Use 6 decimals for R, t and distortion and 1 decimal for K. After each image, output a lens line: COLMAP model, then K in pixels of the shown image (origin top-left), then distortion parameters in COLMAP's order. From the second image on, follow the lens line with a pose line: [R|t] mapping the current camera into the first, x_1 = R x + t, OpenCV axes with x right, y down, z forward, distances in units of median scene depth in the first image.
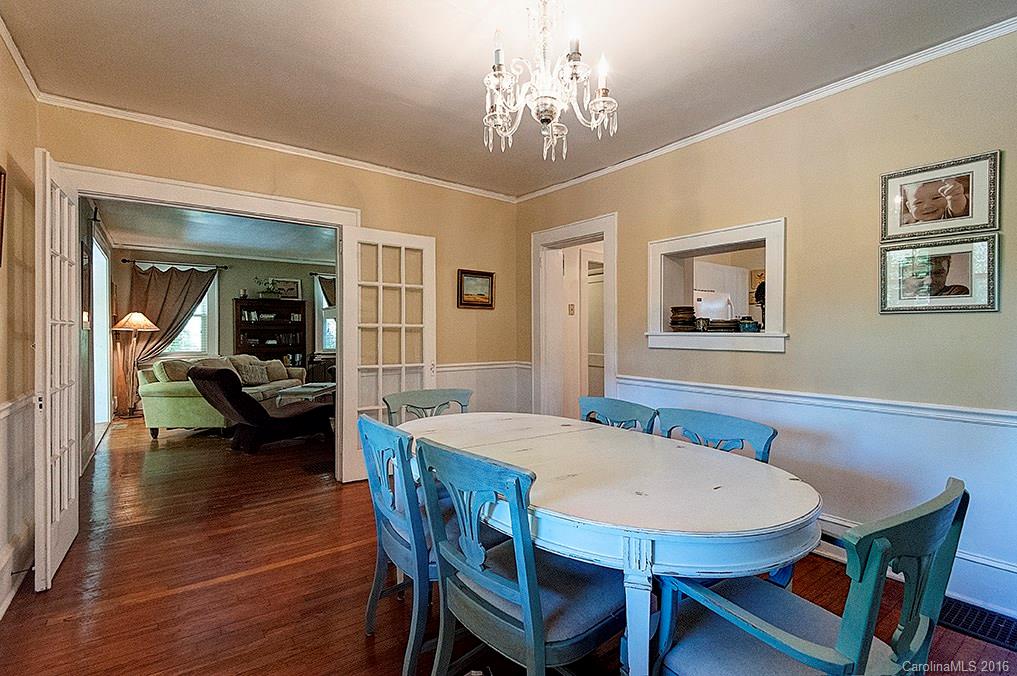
lens RADIAL K [[469.8, 0, 508.5], [0, 469.8, 338.0], [0, 0, 1]] dist [0.023595, -0.016167]
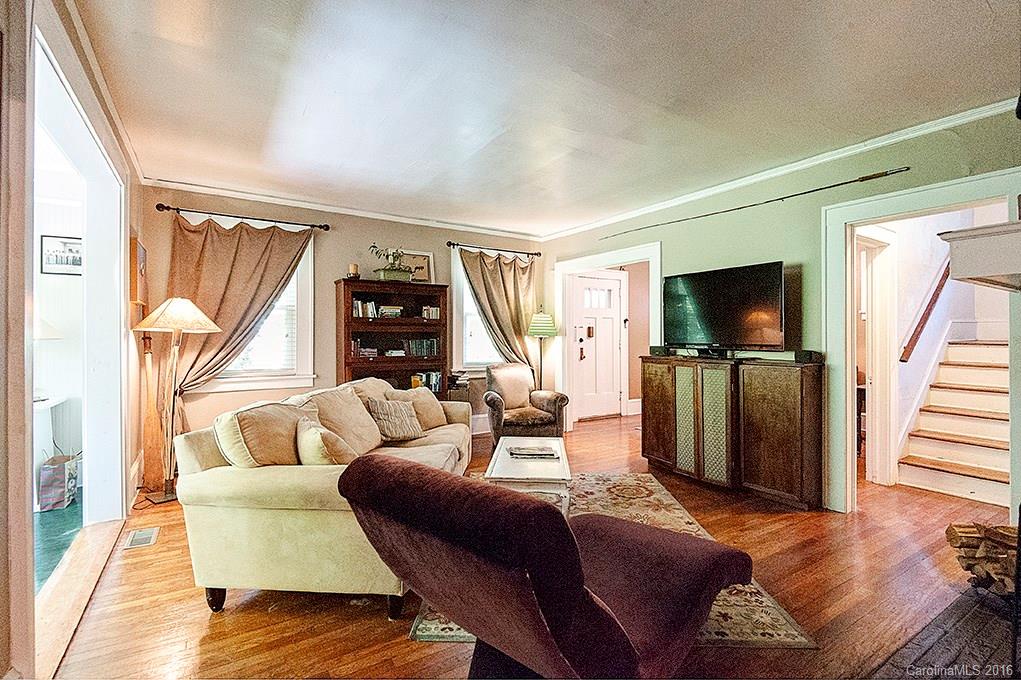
lens RADIAL K [[471.6, 0, 510.5], [0, 471.6, 340.0], [0, 0, 1]] dist [0.023595, -0.016167]
pose [[0.997826, 0.006036, -0.065628, -0.349132], [-0.006765, 0.999918, -0.010898, -0.003230], [0.065556, 0.011318, 0.997785, 0.452666]]
